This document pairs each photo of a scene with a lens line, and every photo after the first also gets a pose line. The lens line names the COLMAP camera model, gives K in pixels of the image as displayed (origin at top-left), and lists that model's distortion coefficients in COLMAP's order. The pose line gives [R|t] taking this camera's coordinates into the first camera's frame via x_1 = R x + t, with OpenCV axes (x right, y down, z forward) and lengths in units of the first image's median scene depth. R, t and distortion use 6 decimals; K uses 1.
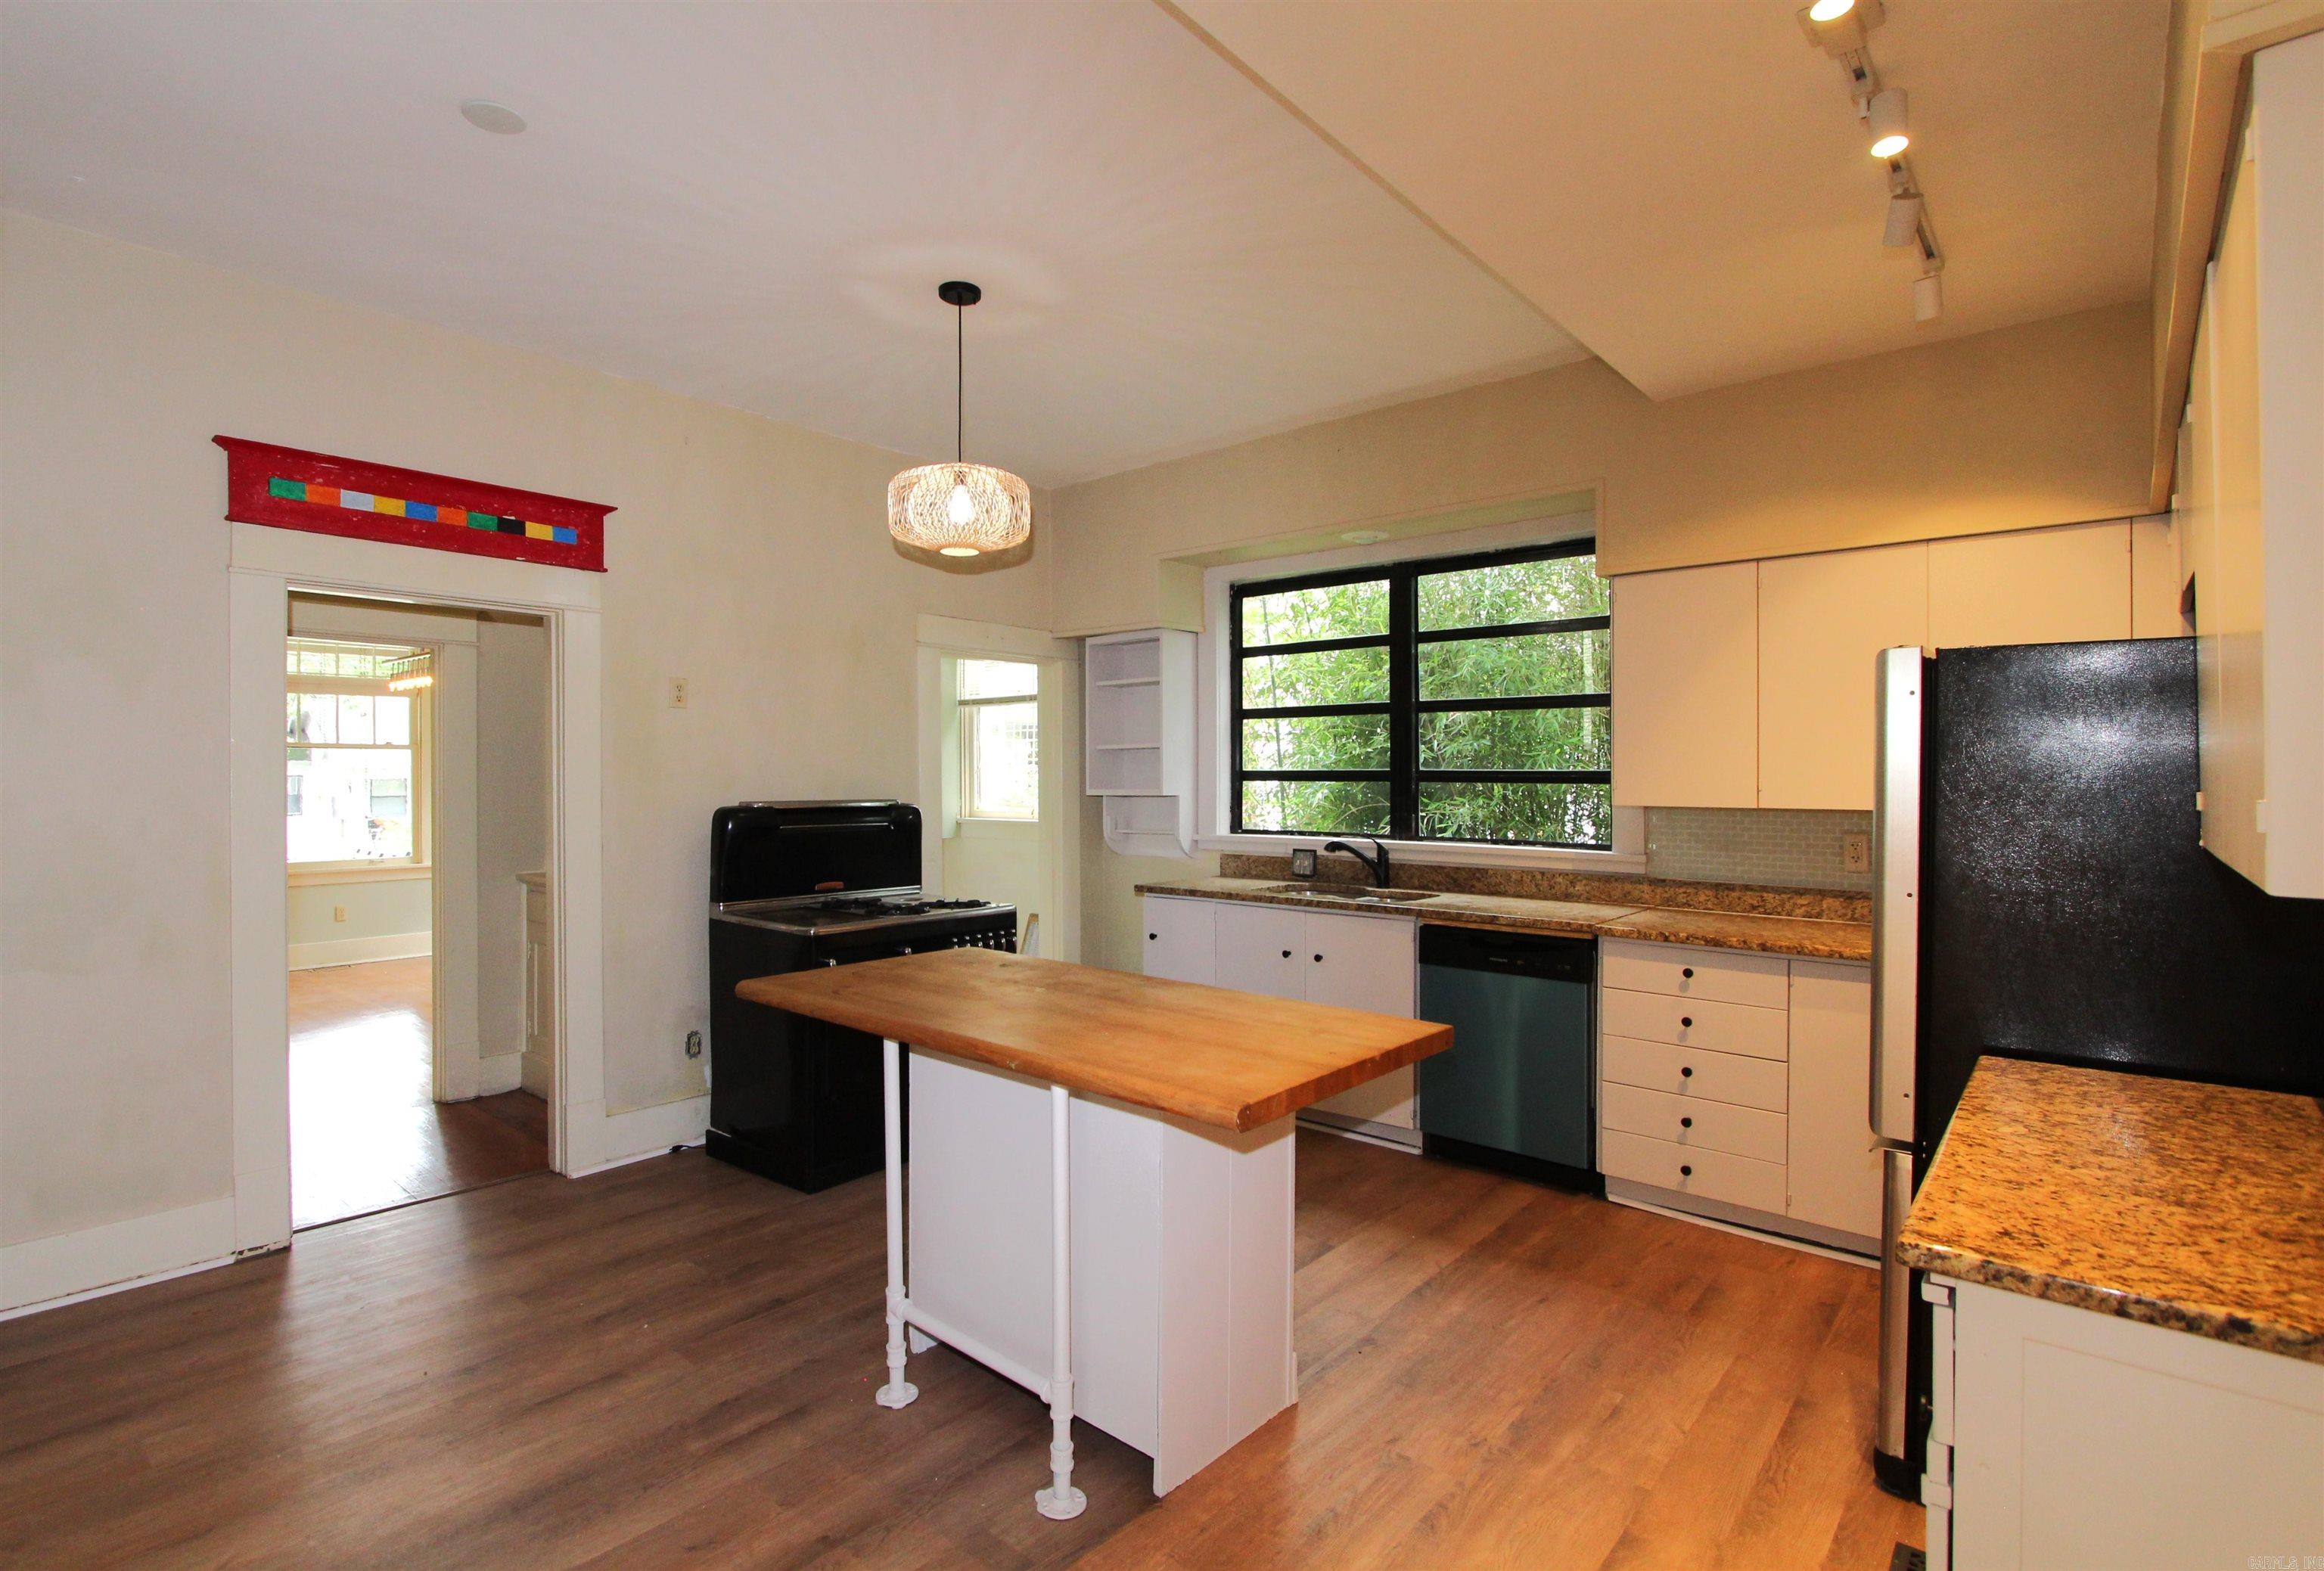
lens RADIAL K [[1145.5, 0, 1124.2], [0, 1145.5, 779.0], [0, 0, 1]] dist [0.001913, -0.000830]
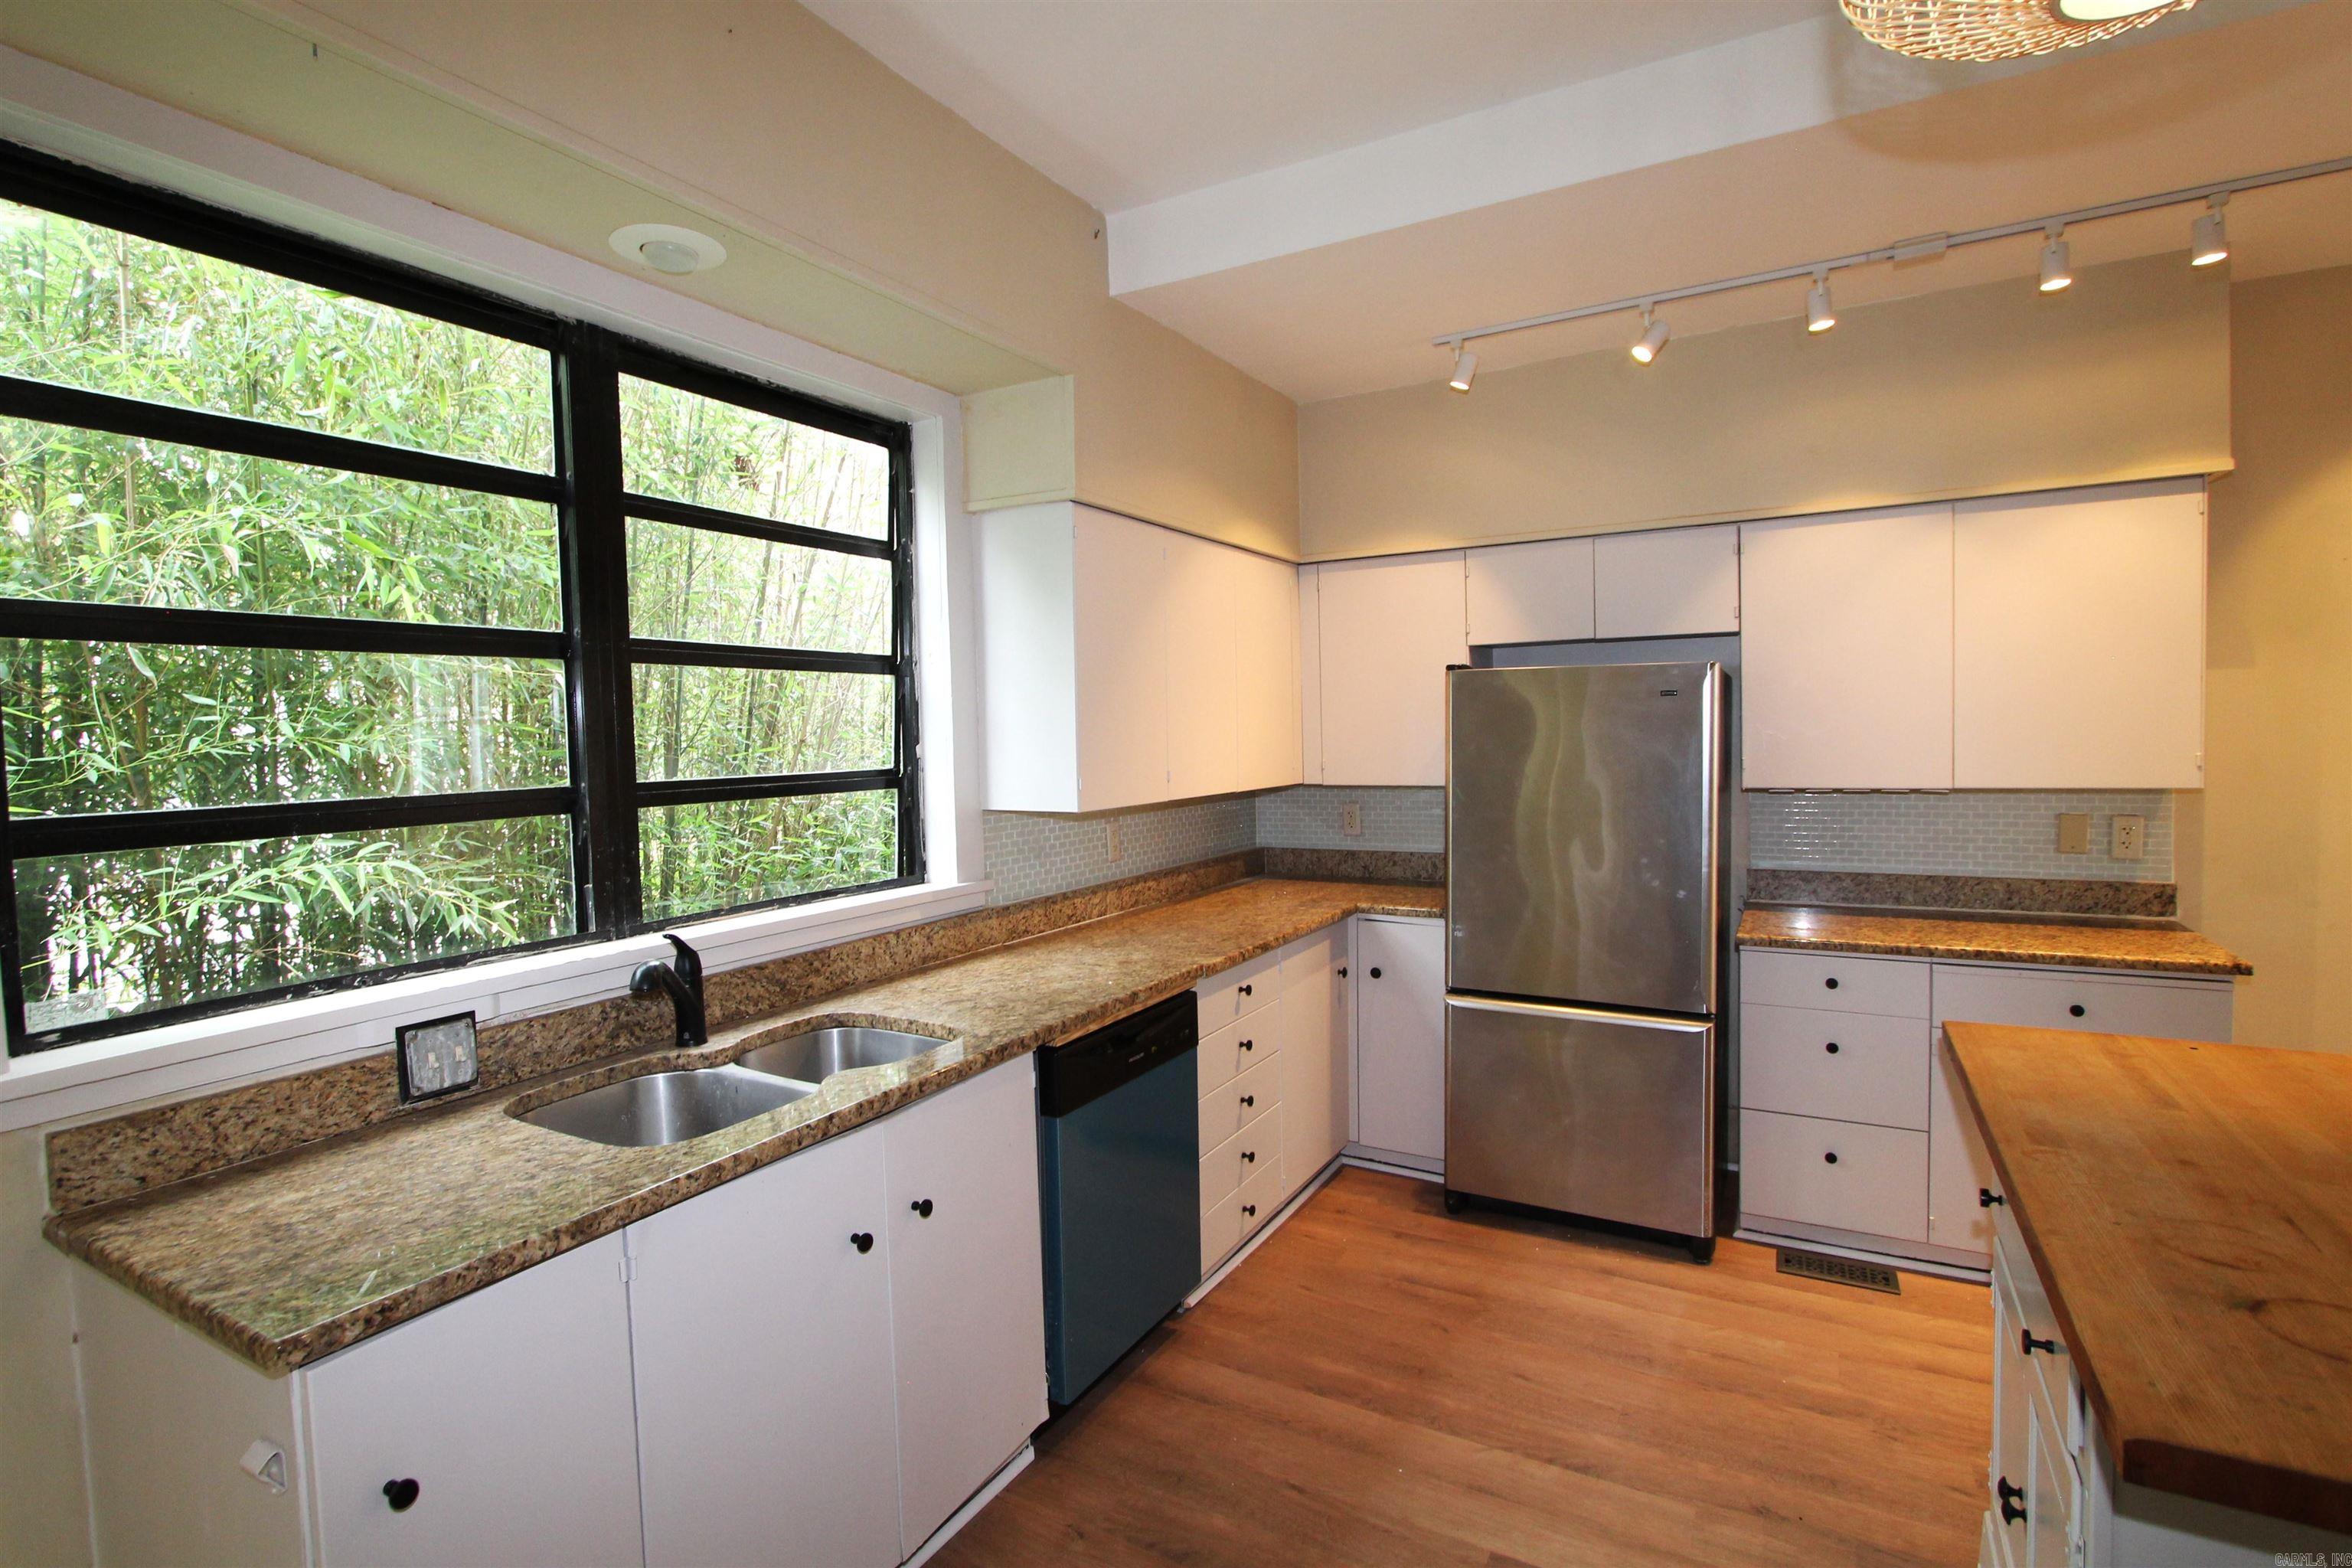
lens RADIAL K [[1125.7, 0, 1152.4], [0, 1125.7, 778.1], [0, 0, 1]] dist [-0.006194, -0.000786]
pose [[-0.192821, -0.034765, 0.980618, -0.347220], [0.035025, 0.998491, 0.042286, -0.032495], [-0.980609, 0.042500, -0.191313, 1.260641]]
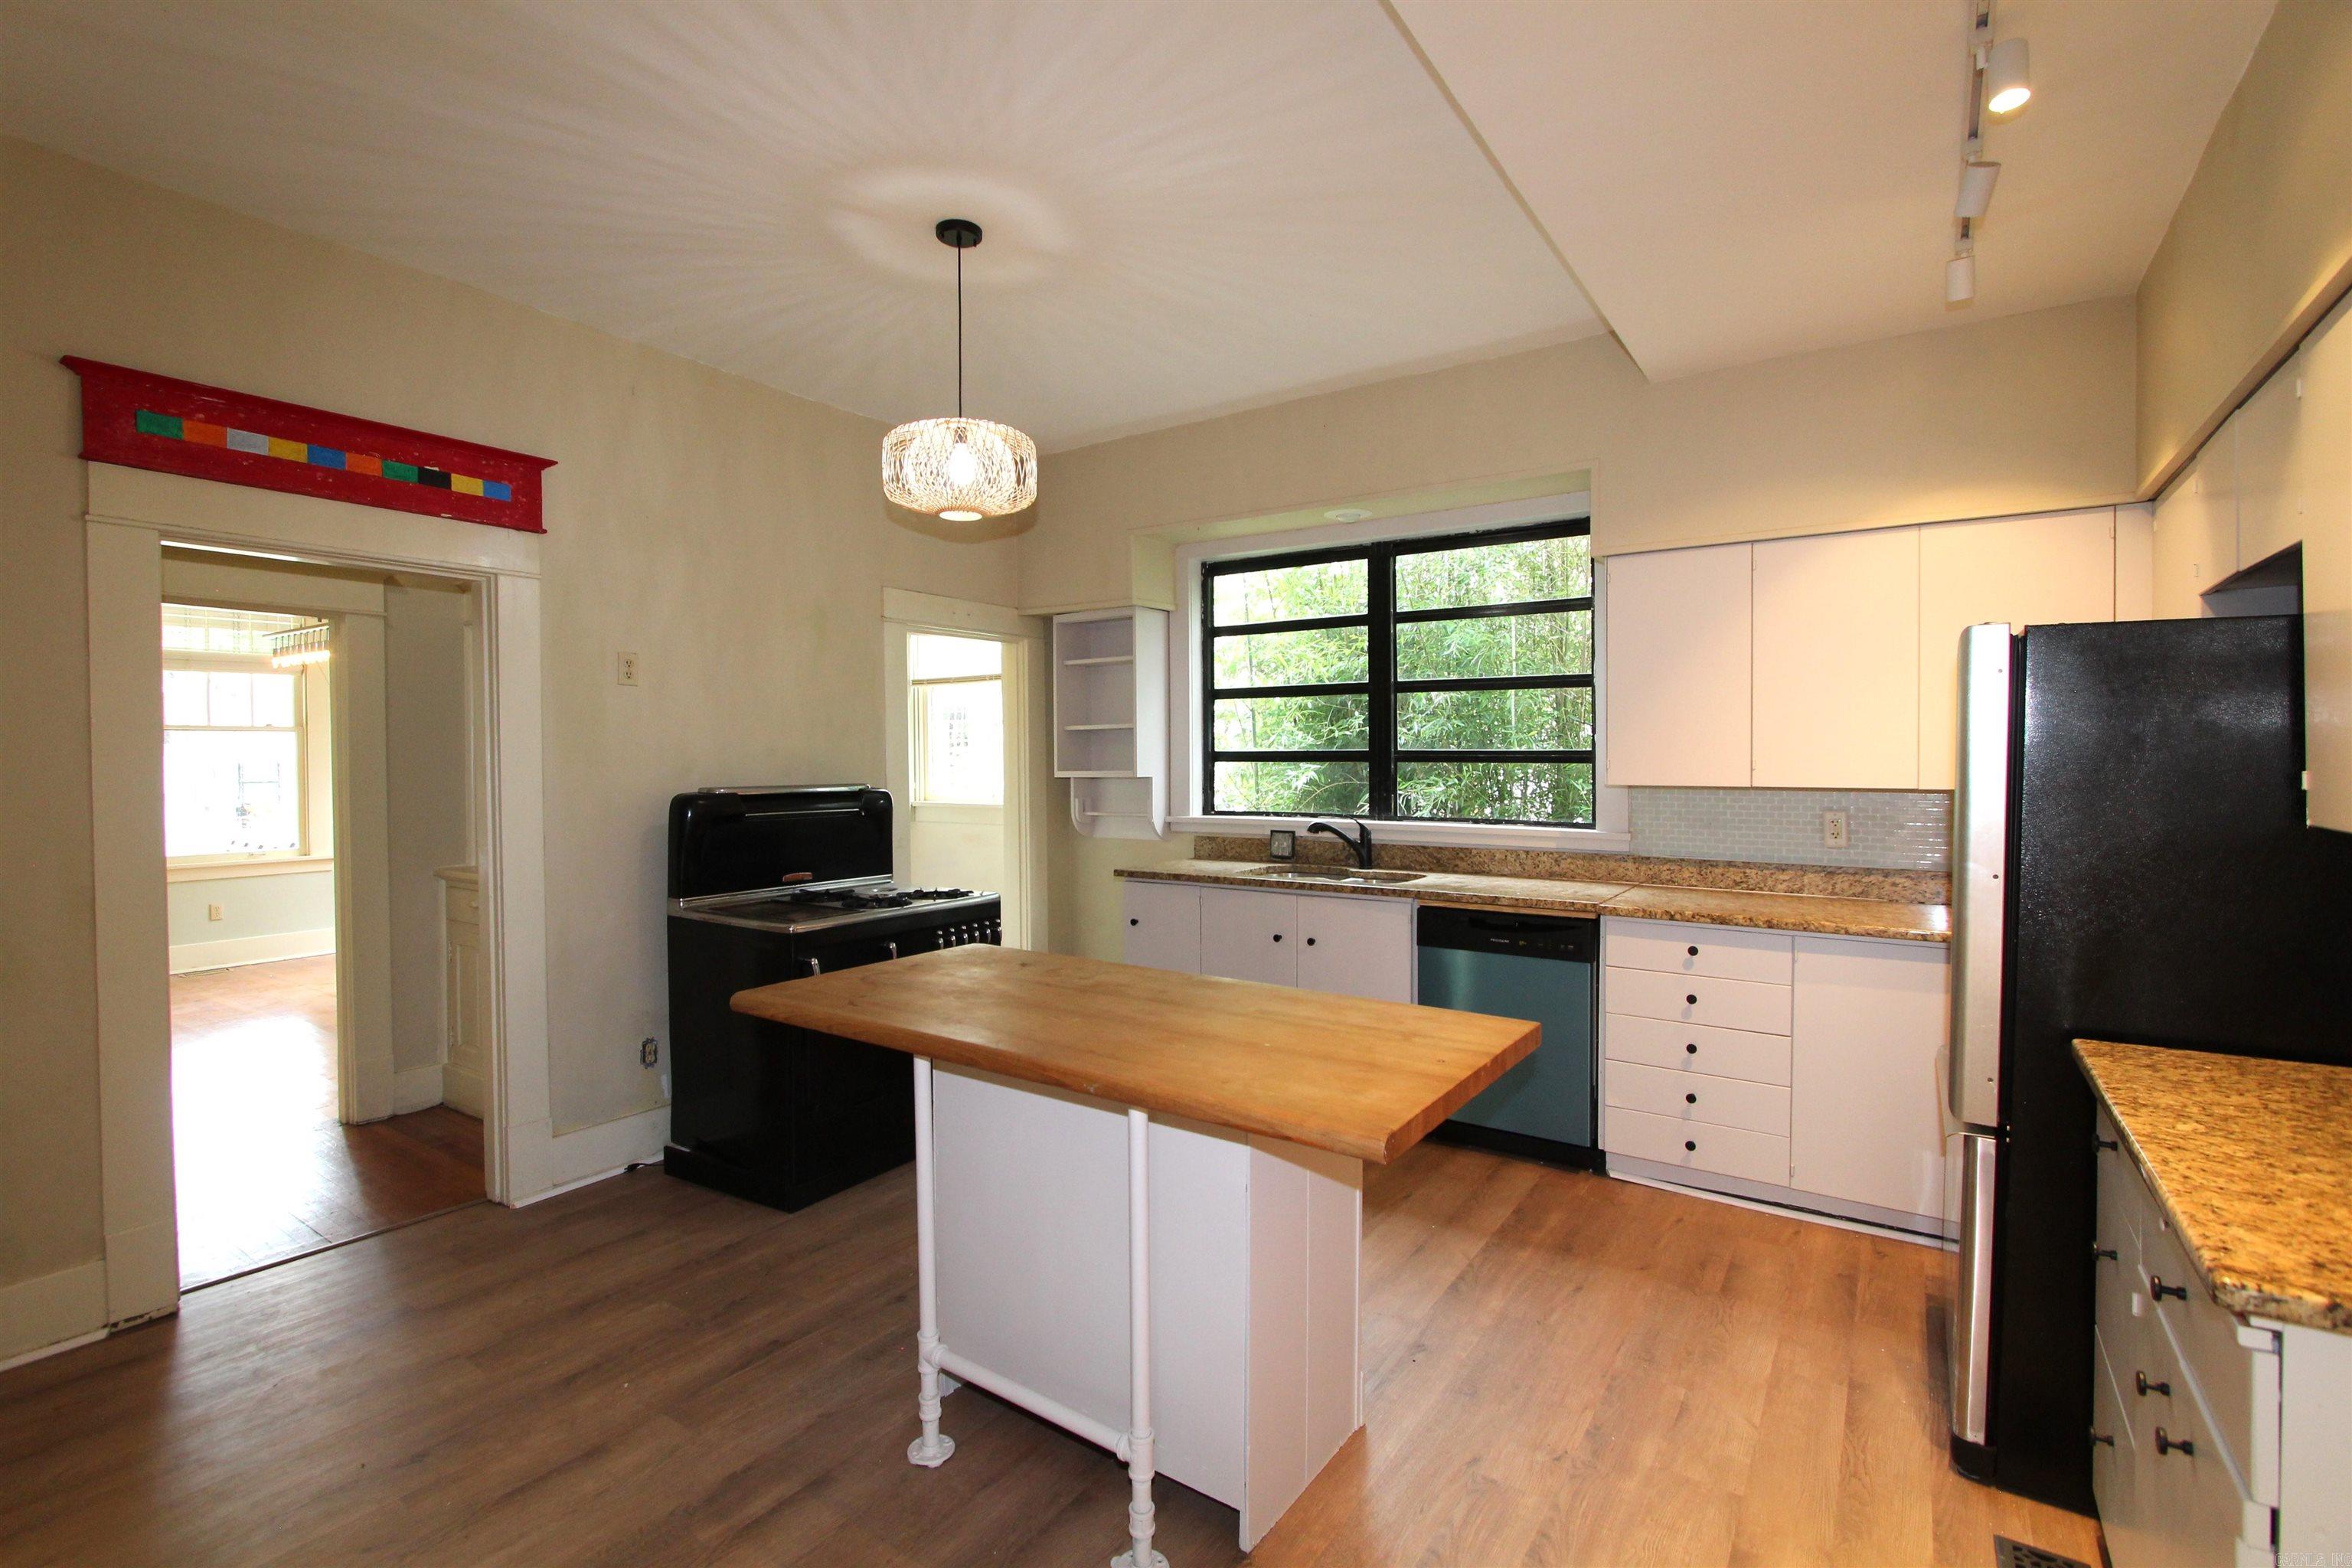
lens RADIAL K [[1103.1, 0, 1163.0], [0, 1103.1, 772.9], [0, 0, 1]] dist [-0.003851, 0.001326]
pose [[0.992851, -0.006332, 0.119192, -0.088267], [0.004818, 0.999904, 0.012980, -0.002108], [-0.119262, -0.012313, 0.992786, 0.096929]]
